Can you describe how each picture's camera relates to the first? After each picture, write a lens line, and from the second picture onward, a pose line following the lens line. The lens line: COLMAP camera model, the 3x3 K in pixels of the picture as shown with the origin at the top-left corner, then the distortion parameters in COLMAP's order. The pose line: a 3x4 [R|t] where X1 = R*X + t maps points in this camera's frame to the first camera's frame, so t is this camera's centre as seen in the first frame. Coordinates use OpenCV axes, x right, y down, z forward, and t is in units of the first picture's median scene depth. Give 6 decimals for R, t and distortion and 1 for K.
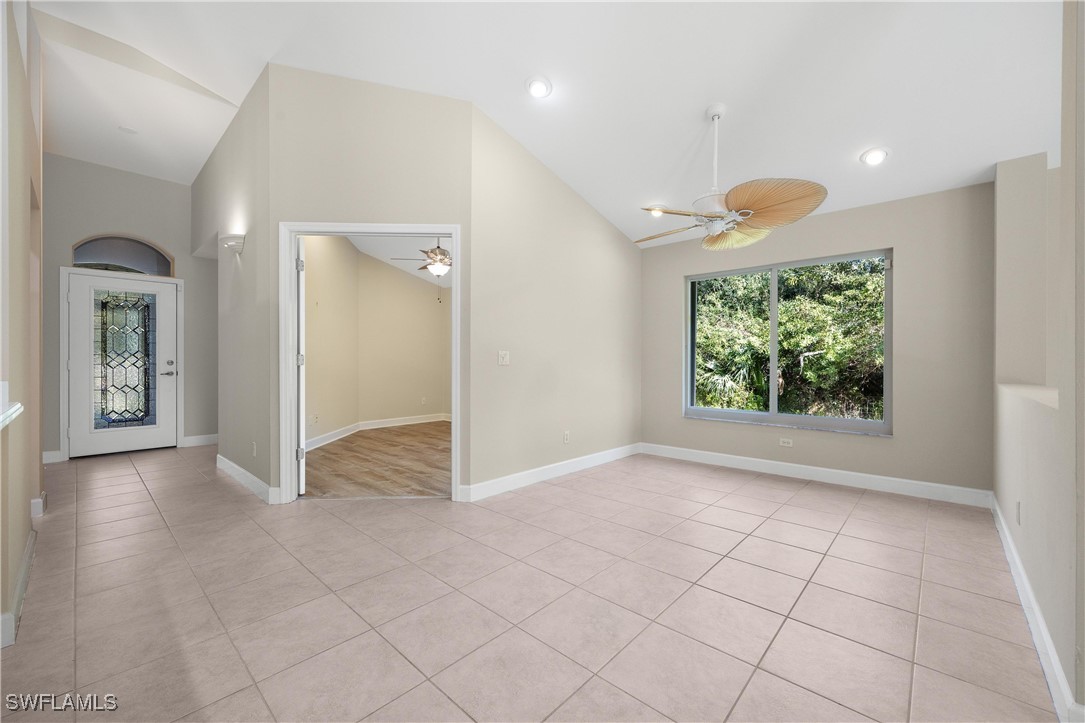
lens RADIAL K [[426.4, 0, 539.1], [0, 426.4, 363.6], [0, 0, 1]] dist [-0.001752, 0.000907]
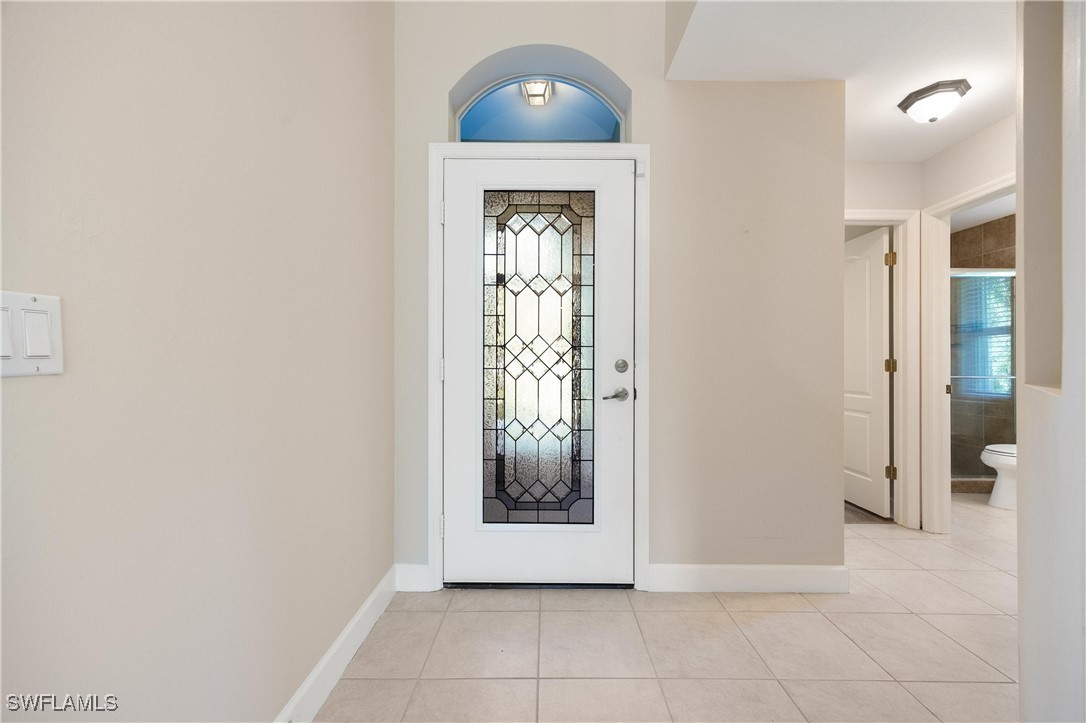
lens RADIAL K [[426.7, 0, 544.0], [0, 426.7, 360.7], [0, 0, 1]] dist [-0.001752, 0.000907]
pose [[0.677924, 0.001181, -0.735131, -0.631028], [-0.004375, 0.999987, -0.002427, -0.005416], [0.735119, 0.004862, 0.677921, 0.689279]]
